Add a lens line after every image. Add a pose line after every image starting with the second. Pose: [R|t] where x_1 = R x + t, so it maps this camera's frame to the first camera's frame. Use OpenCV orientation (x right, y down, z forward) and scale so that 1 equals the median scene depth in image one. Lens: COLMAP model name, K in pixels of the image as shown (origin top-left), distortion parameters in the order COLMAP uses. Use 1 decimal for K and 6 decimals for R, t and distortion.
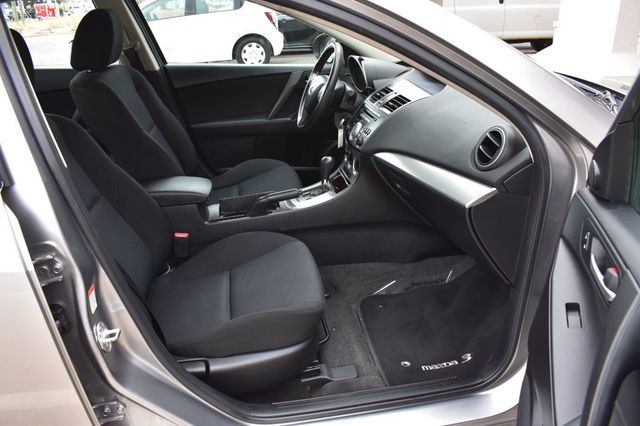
lens RADIAL K [[510.1, 0, 316.0], [0, 510.1, 212.6], [0, 0, 1]] dist [-0.096742, 0.020950]
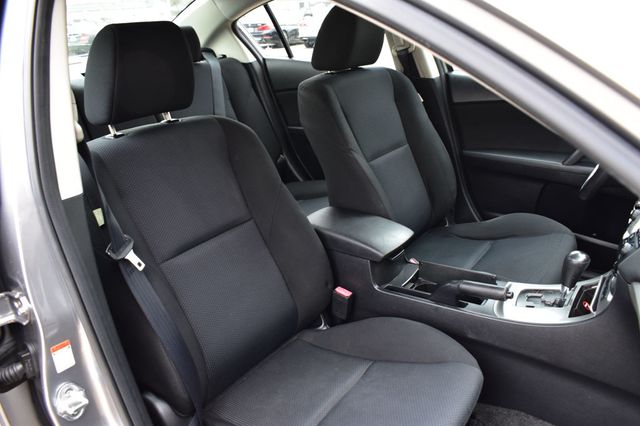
lens RADIAL K [[510.1, 0, 318.9], [0, 510.1, 213.1], [0, 0, 1]] dist [-0.096742, 0.020950]
pose [[0.697452, 0.268321, -0.664503, 0.205732], [-0.255788, 0.959390, 0.118923, -0.160267], [0.669427, 0.087029, 0.737762, 0.374650]]
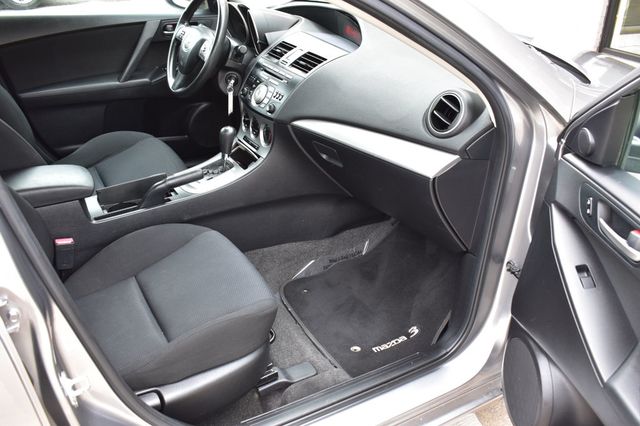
lens RADIAL K [[606.3, 0, 315.8], [0, 606.3, 211.1], [0, 0, 1]] dist [-0.070842, 0.000000]
pose [[0.935947, -0.113944, 0.333197, -0.205219], [0.091626, 0.992412, 0.082001, -0.043103], [-0.340012, -0.046219, 0.939285, -0.002774]]
